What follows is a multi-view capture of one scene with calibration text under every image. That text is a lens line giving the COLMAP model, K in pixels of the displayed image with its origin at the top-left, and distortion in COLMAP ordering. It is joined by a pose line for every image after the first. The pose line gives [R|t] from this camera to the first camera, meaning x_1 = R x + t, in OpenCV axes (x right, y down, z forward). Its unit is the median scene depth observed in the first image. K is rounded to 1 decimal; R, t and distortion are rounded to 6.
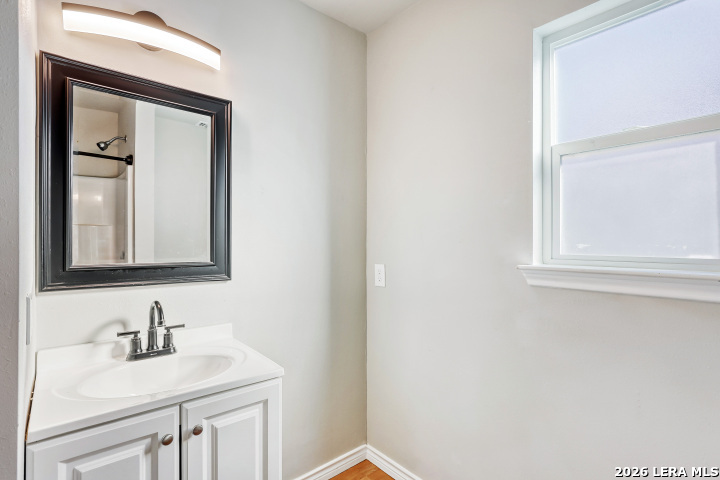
lens RADIAL K [[361.0, 0, 359.9], [0, 361.0, 240.4], [0, 0, 1]] dist [-0.001971, -0.000211]
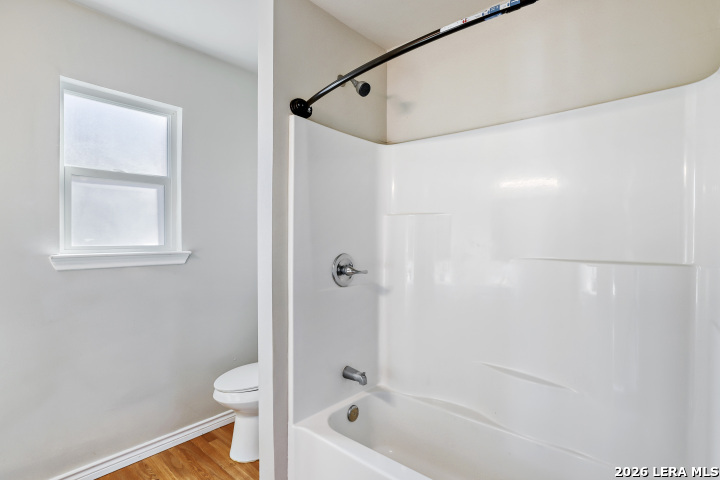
lens RADIAL K [[361.0, 0, 359.9], [0, 361.0, 239.2], [0, 0, 1]] dist [-0.001971, -0.000211]
pose [[-0.141461, -0.008211, 0.989910, -0.991900], [-0.003191, 0.999964, 0.007839, -0.003012], [-0.989939, -0.002050, -0.141482, 0.101695]]
